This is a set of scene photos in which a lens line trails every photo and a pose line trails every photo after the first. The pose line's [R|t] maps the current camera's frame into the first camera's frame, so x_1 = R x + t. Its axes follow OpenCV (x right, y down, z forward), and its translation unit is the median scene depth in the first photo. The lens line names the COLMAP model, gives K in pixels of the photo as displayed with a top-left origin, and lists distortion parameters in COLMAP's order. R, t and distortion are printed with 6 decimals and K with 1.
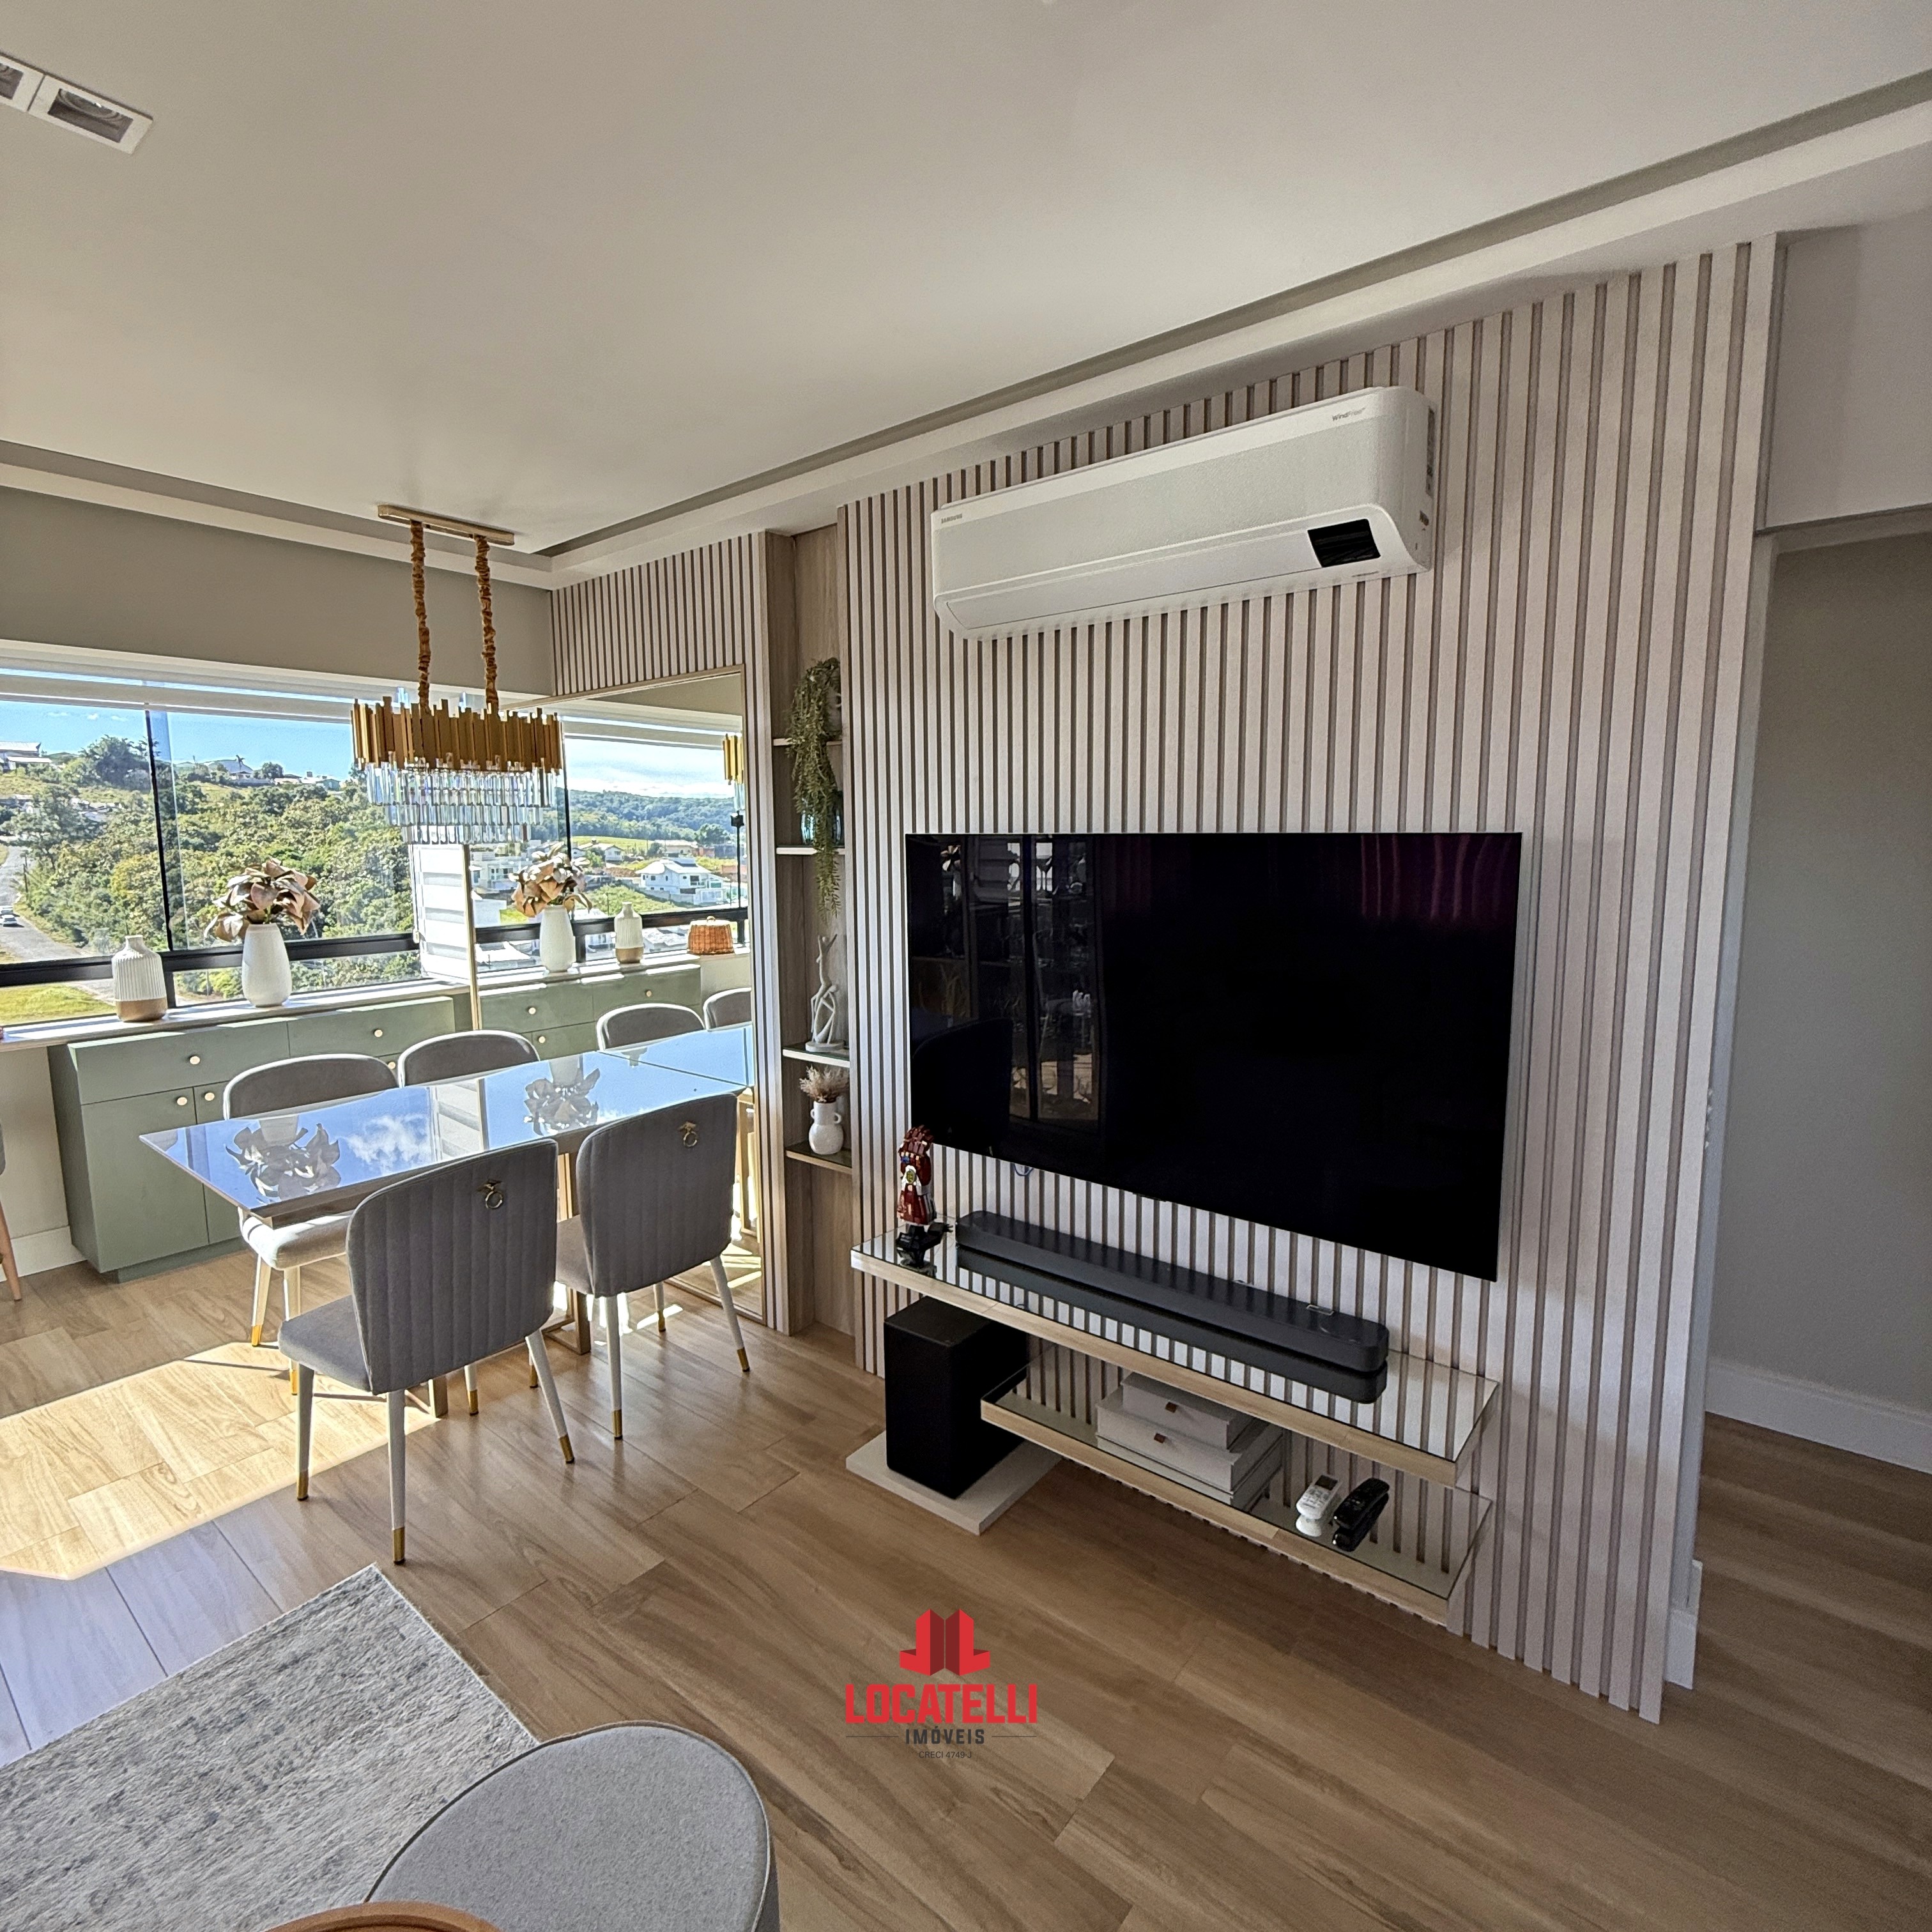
lens RADIAL K [[1022.3, 0, 965.4], [0, 1022.3, 955.1], [0, 0, 1]] dist [0.000715, 0.000583]
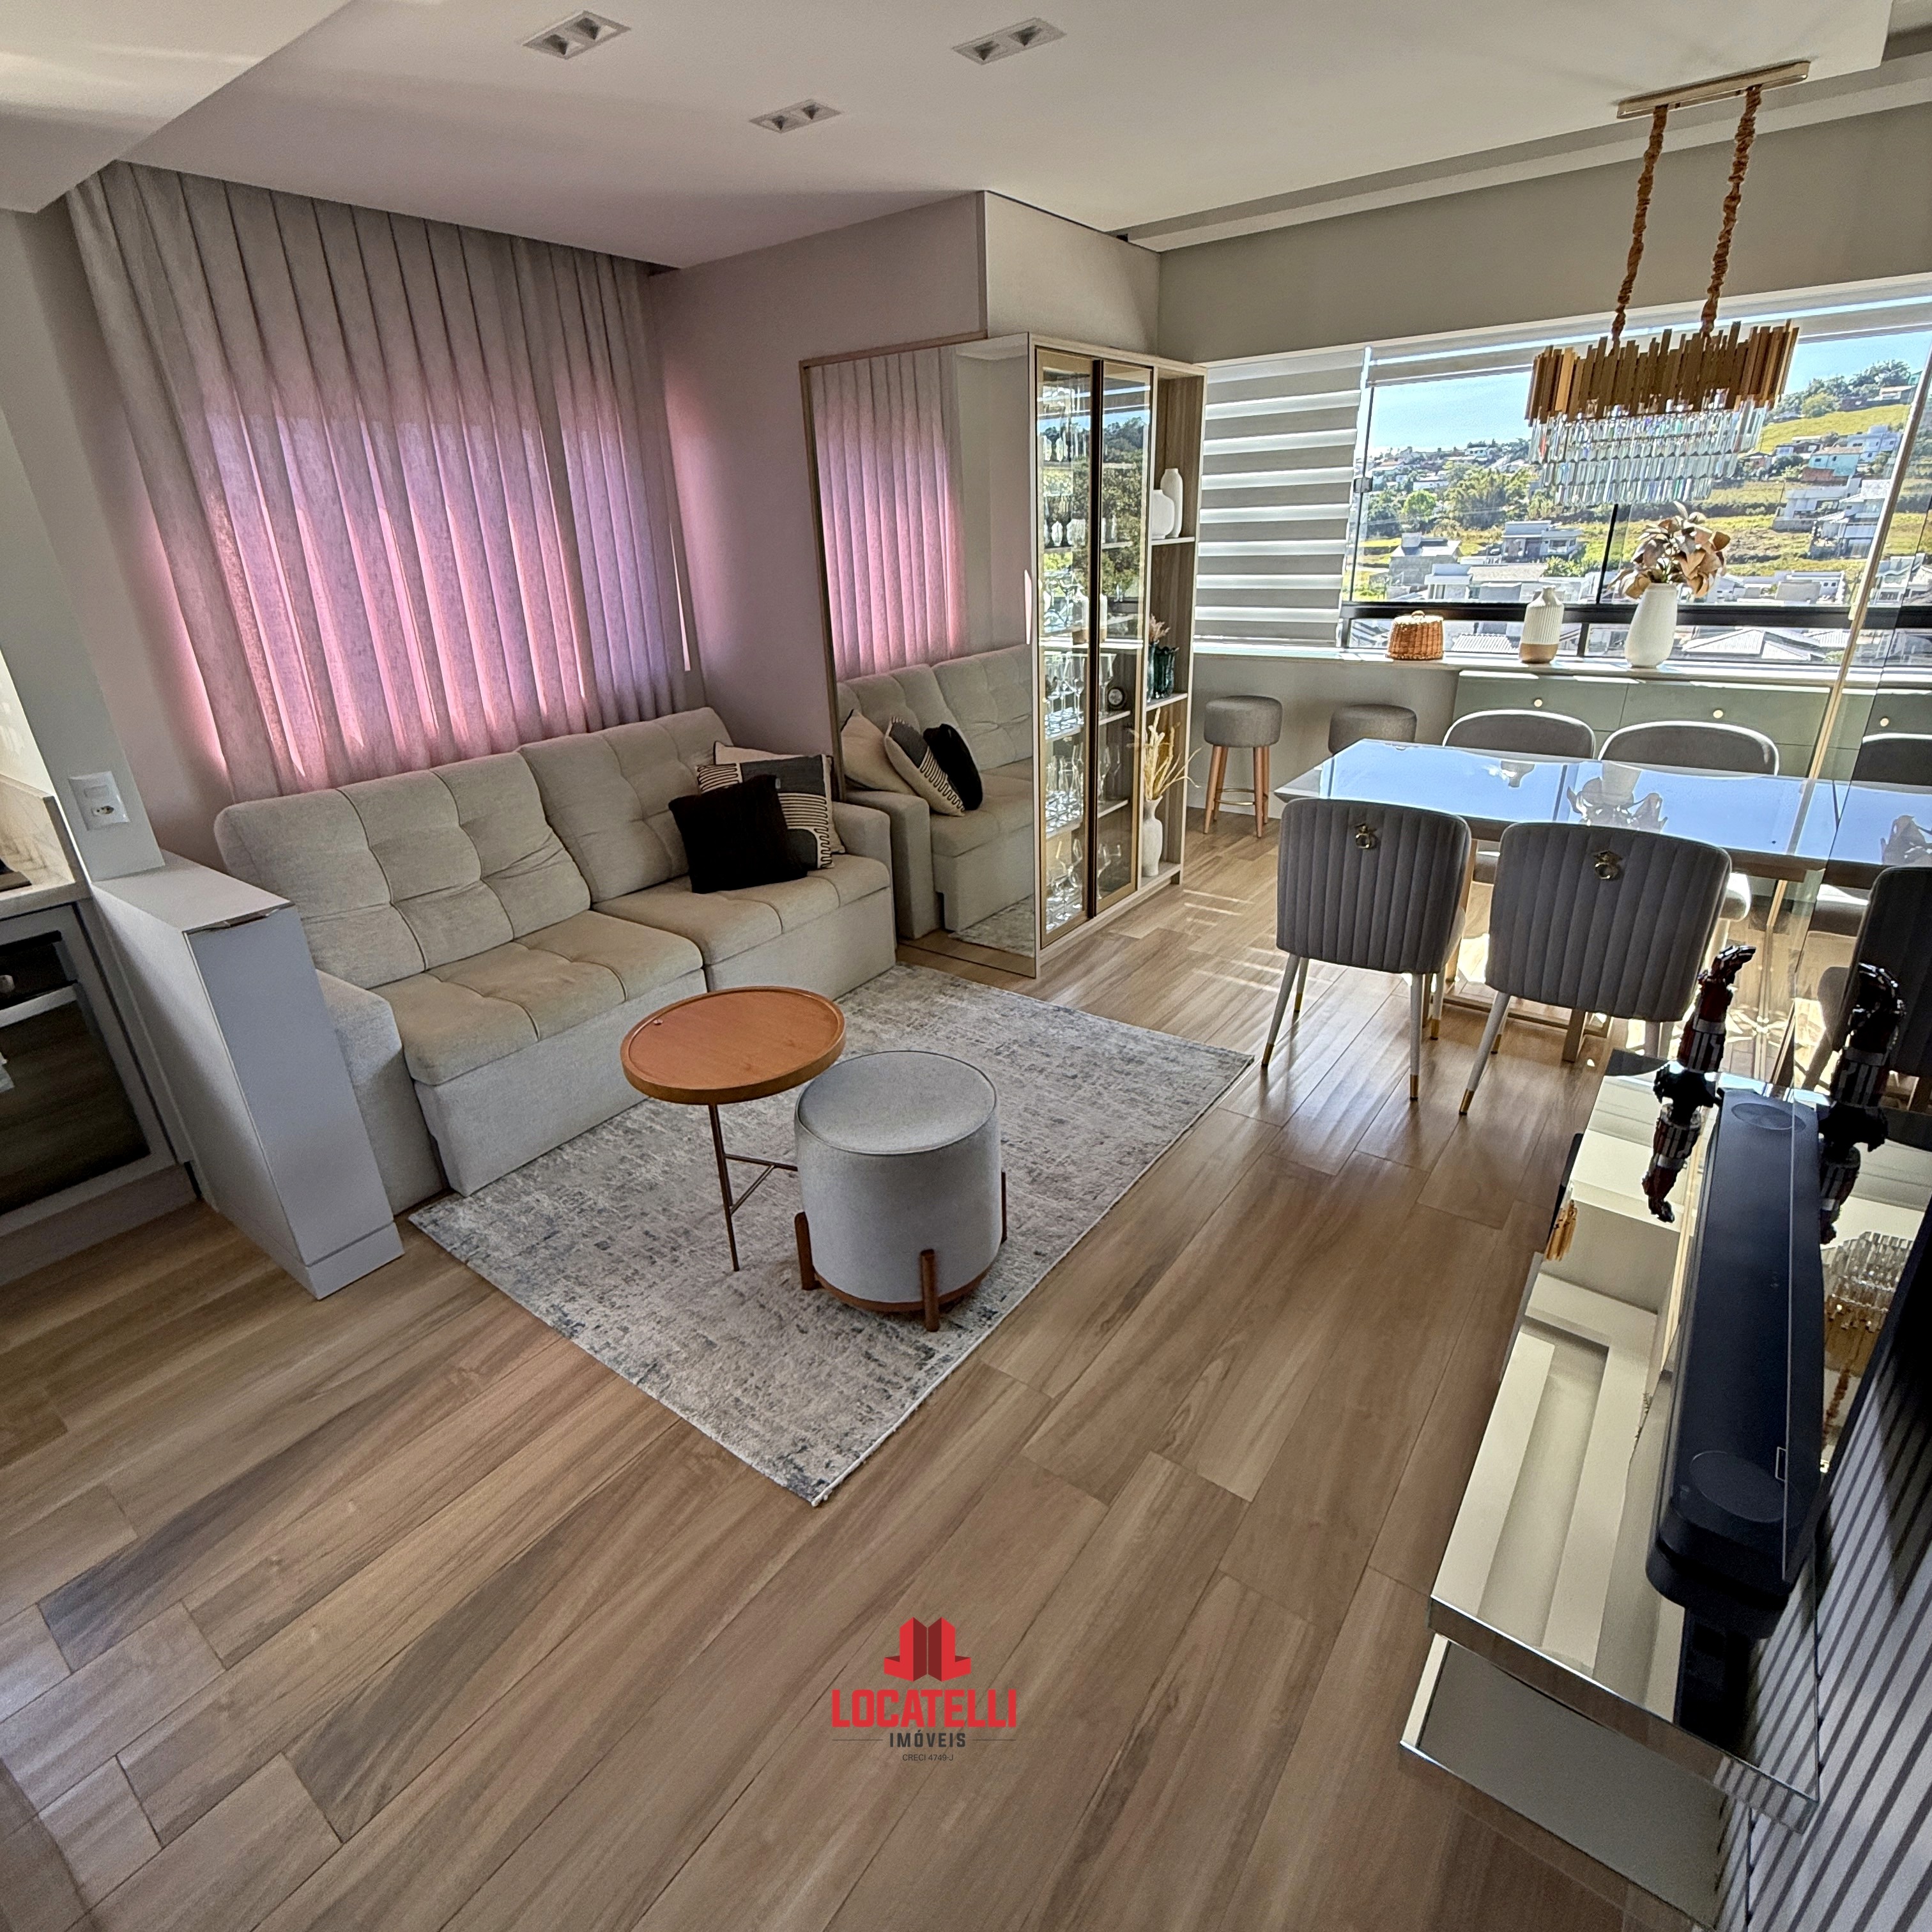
lens RADIAL K [[998.7, 0, 966.0], [0, 998.7, 966.0], [0, 0, 1]] dist [-0.013763, 0.000914]
pose [[0.041708, 0.412553, -0.909978, 0.500252], [-0.076881, 0.909396, 0.408765, -0.051088], [0.996168, 0.052912, 0.069646, 0.382245]]
